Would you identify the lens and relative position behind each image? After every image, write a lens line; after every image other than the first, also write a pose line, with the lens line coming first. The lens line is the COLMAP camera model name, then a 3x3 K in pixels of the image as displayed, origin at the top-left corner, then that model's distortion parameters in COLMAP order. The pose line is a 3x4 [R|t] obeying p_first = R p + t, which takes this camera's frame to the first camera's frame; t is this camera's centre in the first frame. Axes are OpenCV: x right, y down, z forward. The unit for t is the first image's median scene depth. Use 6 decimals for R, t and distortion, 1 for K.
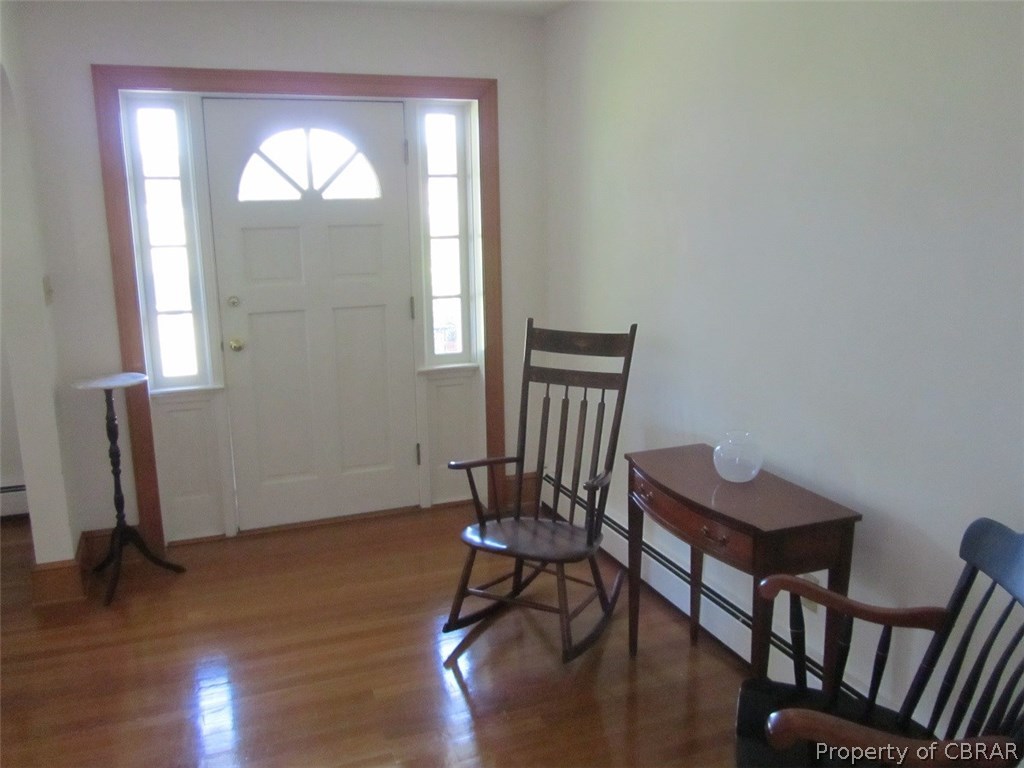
lens RADIAL K [[834.0, 0, 512.0], [0, 834.0, 384.0], [0, 0, 1]] dist [-0.048756, -0.005597]
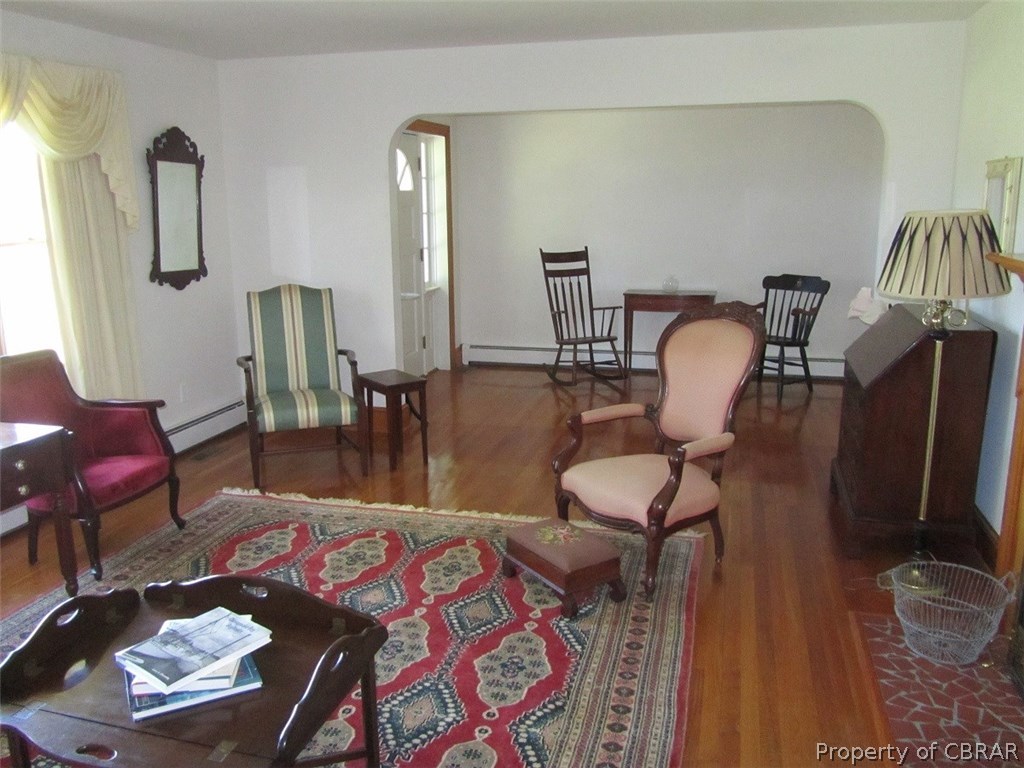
lens RADIAL K [[834.0, 0, 512.0], [0, 834.0, 384.0], [0, 0, 1]] dist [-0.048756, -0.005597]
pose [[0.581614, -0.177974, 0.793757, -1.844174], [0.165935, 0.981213, 0.098419, 0.041370], [-0.796361, 0.074470, 0.600219, -0.199006]]
